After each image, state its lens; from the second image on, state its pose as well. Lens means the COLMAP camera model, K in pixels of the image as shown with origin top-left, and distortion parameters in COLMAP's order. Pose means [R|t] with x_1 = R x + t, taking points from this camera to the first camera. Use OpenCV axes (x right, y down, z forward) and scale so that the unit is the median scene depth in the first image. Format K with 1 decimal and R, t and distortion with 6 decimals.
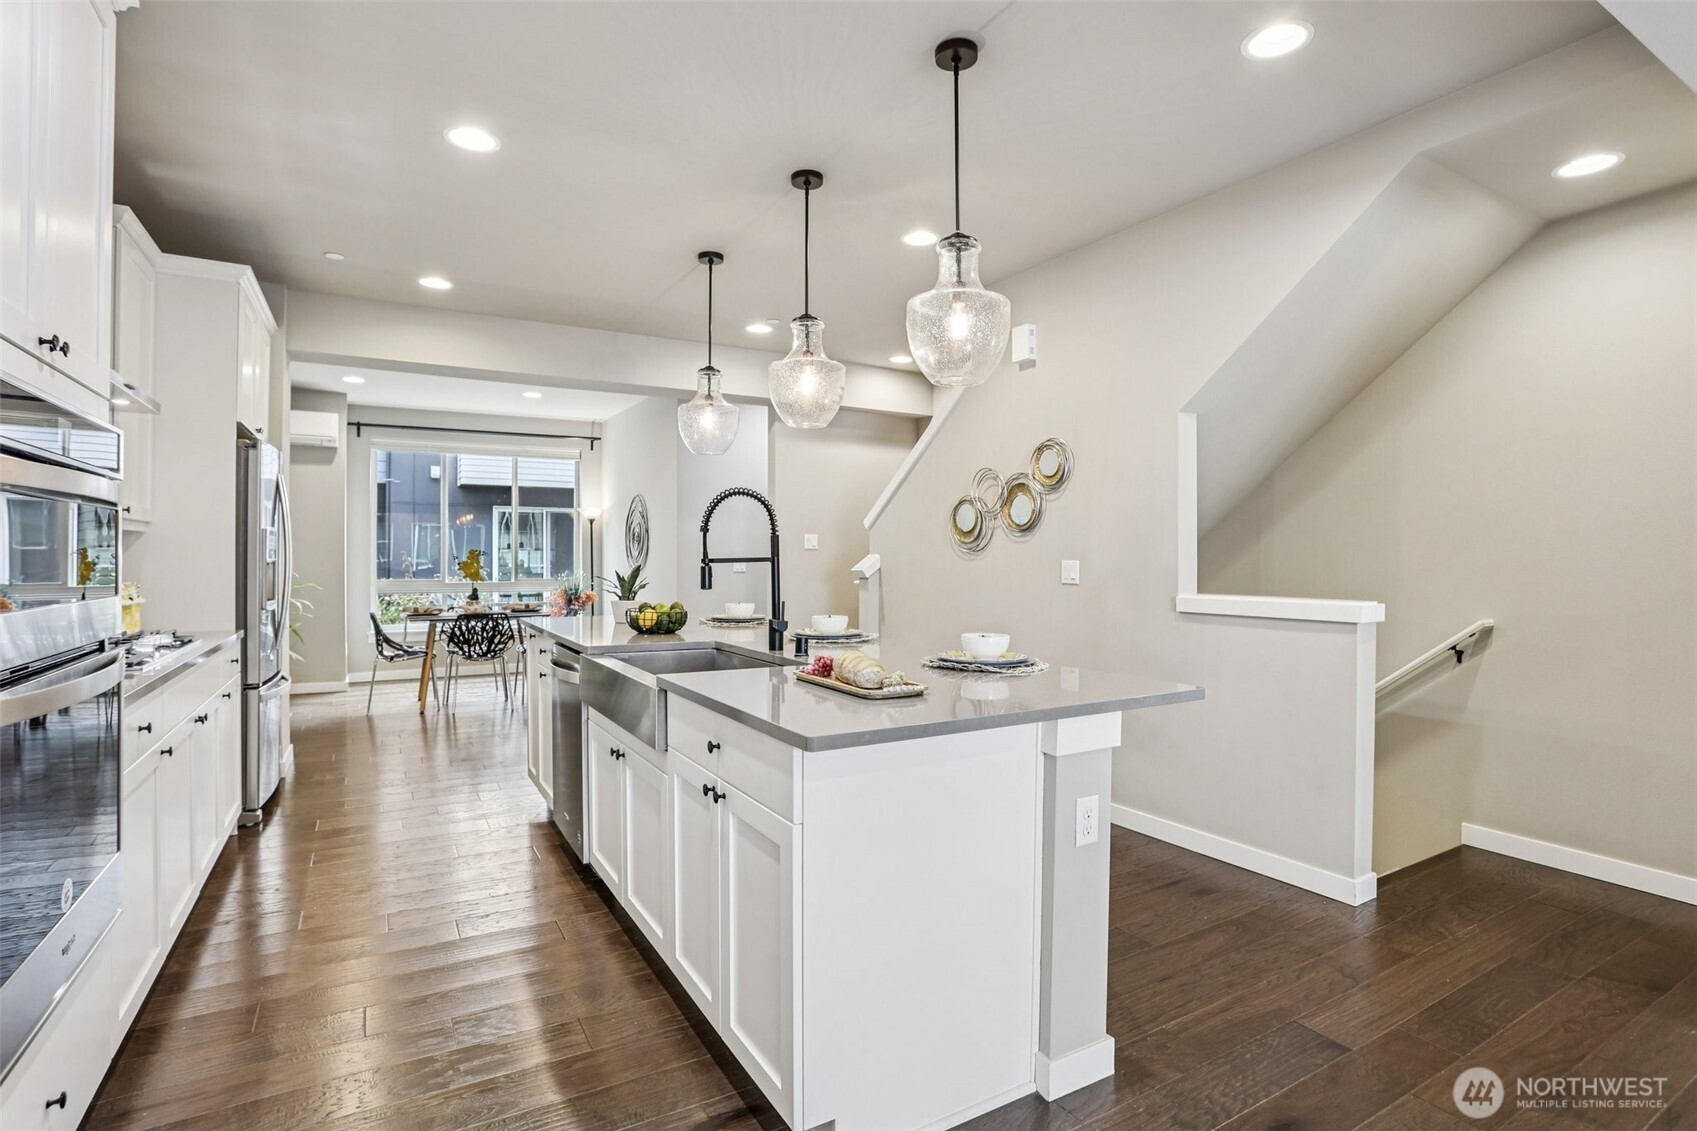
lens RADIAL K [[826.1, 0, 841.9], [0, 826.1, 567.0], [0, 0, 1]] dist [-0.052004, 0.013617]
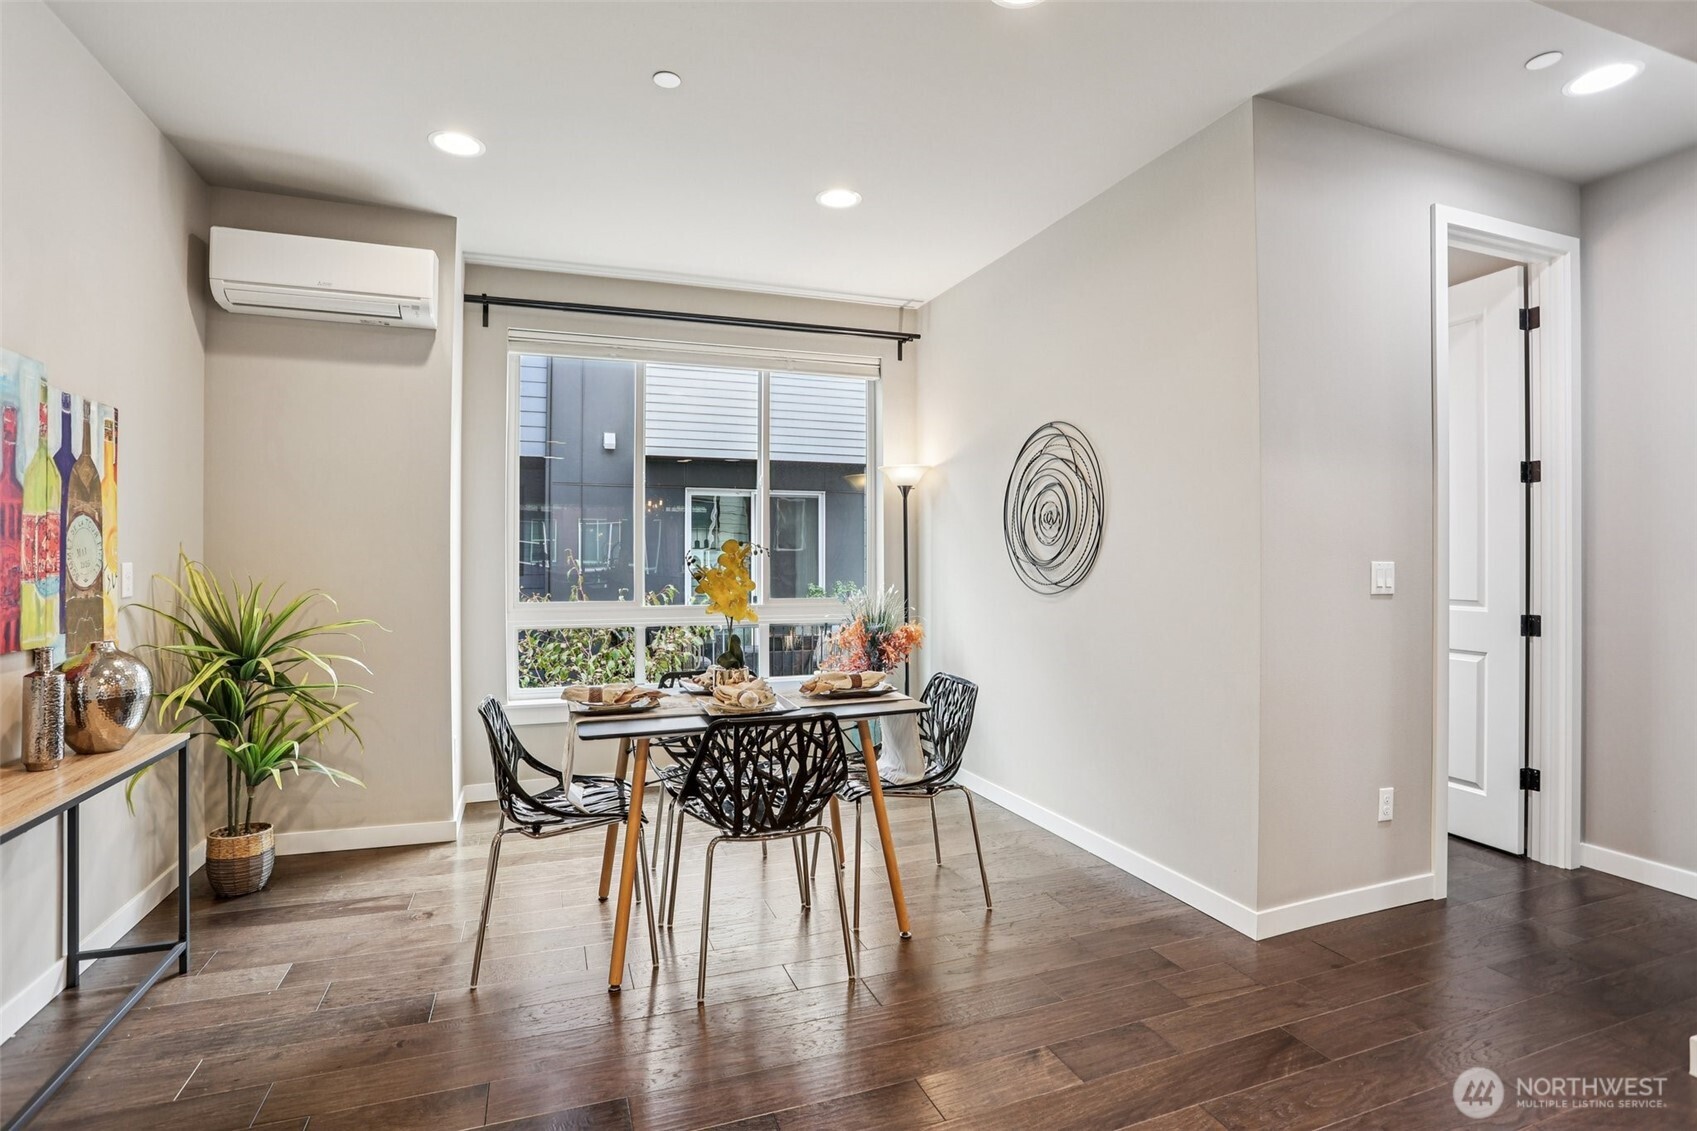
lens RADIAL K [[826.1, 0, 852.3], [0, 826.1, 558.0], [0, 0, 1]] dist [-0.052004, 0.013617]
pose [[0.987066, -0.001513, -0.160309, -0.284301], [-0.000206, 0.999943, -0.010703, -0.007324], [0.160316, 0.010598, 0.987009, 0.530577]]
